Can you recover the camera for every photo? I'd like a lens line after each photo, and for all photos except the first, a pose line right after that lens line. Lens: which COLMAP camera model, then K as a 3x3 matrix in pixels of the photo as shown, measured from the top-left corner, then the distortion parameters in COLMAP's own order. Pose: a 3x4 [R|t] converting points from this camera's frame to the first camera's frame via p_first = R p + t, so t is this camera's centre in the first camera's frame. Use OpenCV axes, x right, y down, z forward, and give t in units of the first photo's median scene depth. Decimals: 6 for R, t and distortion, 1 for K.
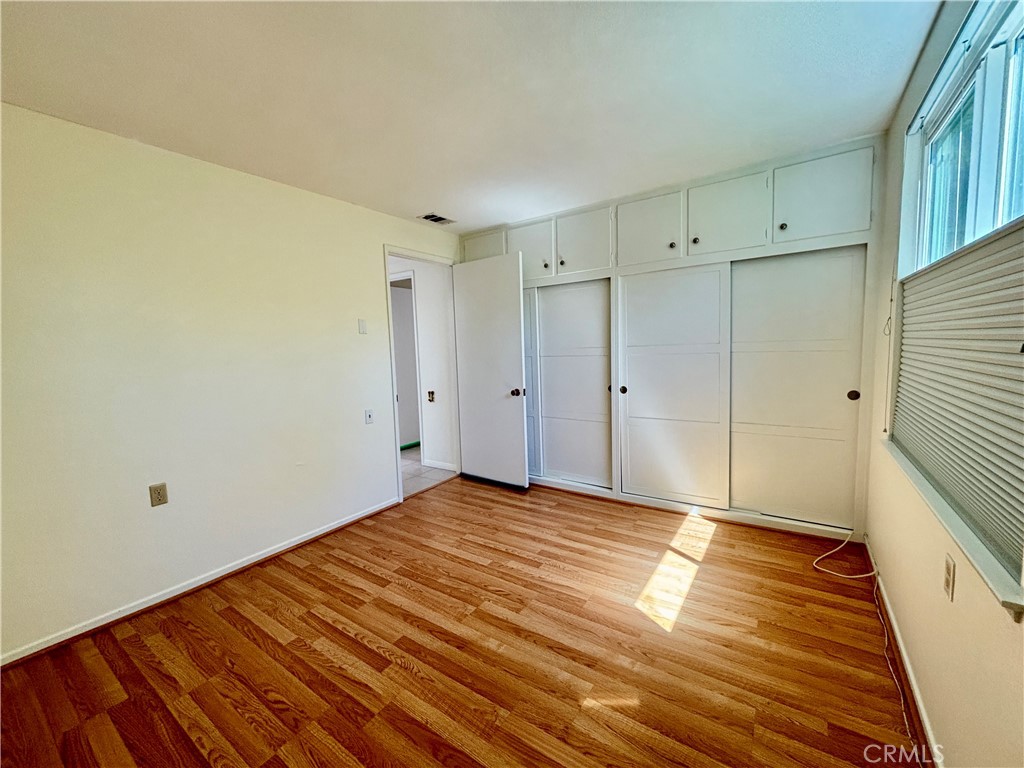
lens RADIAL K [[413.7, 0, 512.6], [0, 413.7, 387.1], [0, 0, 1]] dist [0.003058, 0.000392]
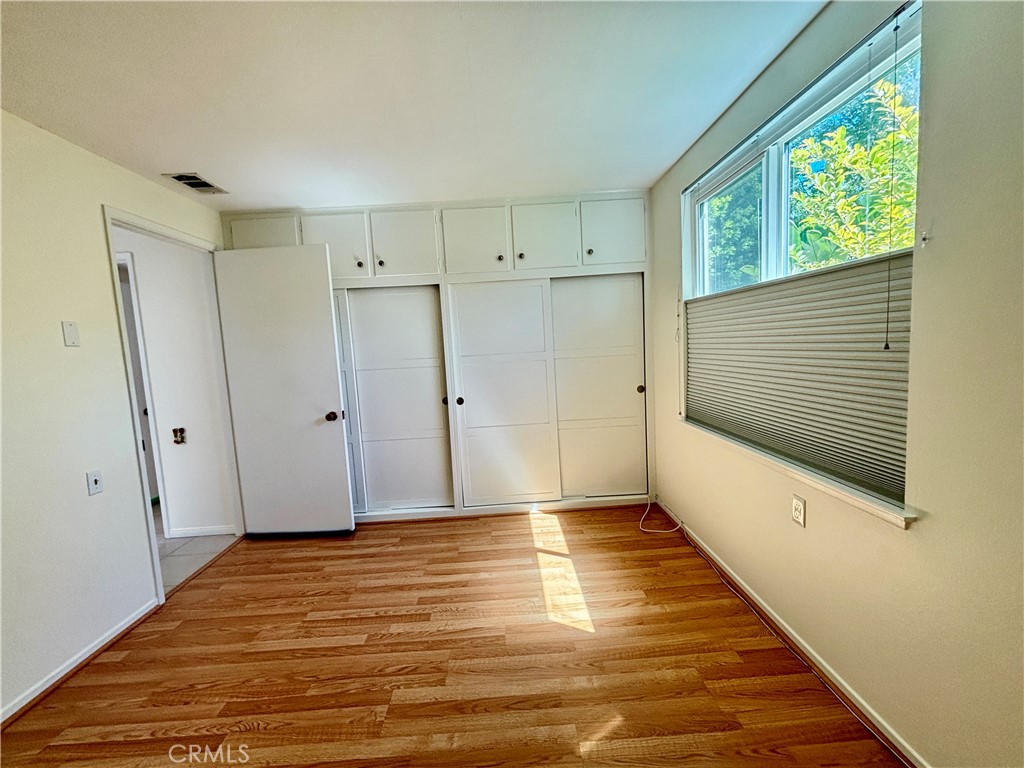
lens RADIAL K [[413.7, 0, 510.0], [0, 413.7, 386.2], [0, 0, 1]] dist [0.003058, 0.000392]
pose [[0.813789, -0.067669, 0.577207, -0.269266], [0.085324, 0.996347, -0.003489, -0.020940], [-0.574862, 0.052089, 0.816591, 0.202587]]
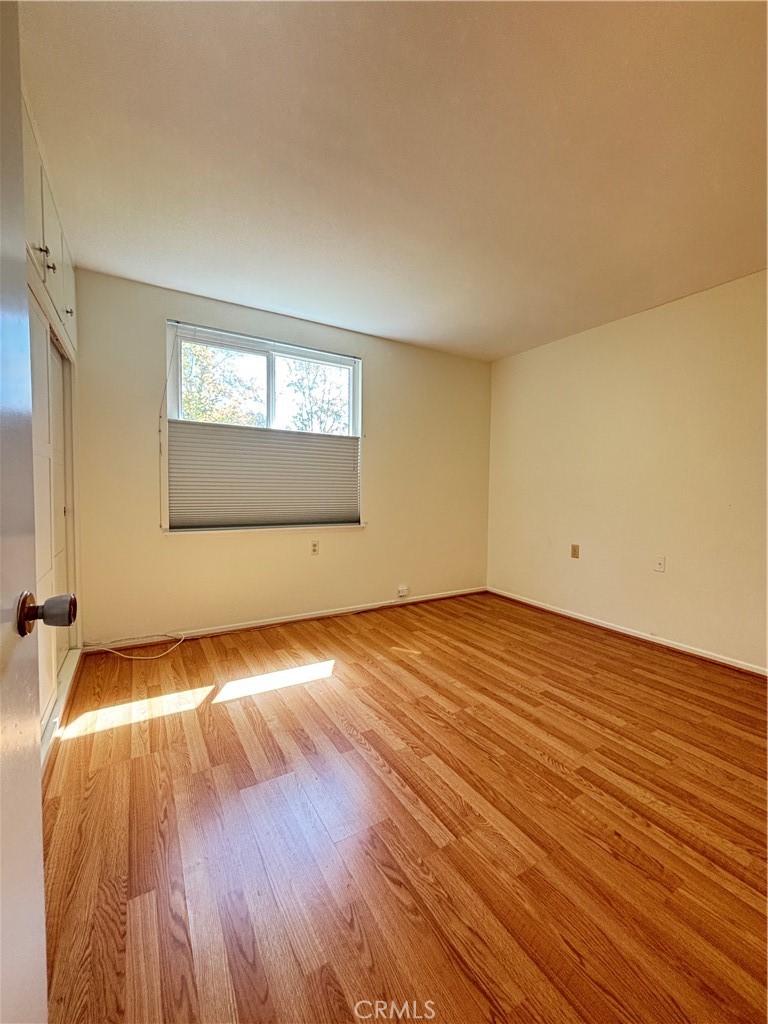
lens RADIAL K [[413.7, 0, 377.8], [0, 413.7, 513.8], [0, 0, 1]] dist [0.003058, 0.000392]
pose [[-0.900618, -0.003868, 0.434593, -0.293873], [0.060046, 0.989263, 0.133238, -0.065687], [-0.430443, 0.146092, -0.890717, 1.690839]]
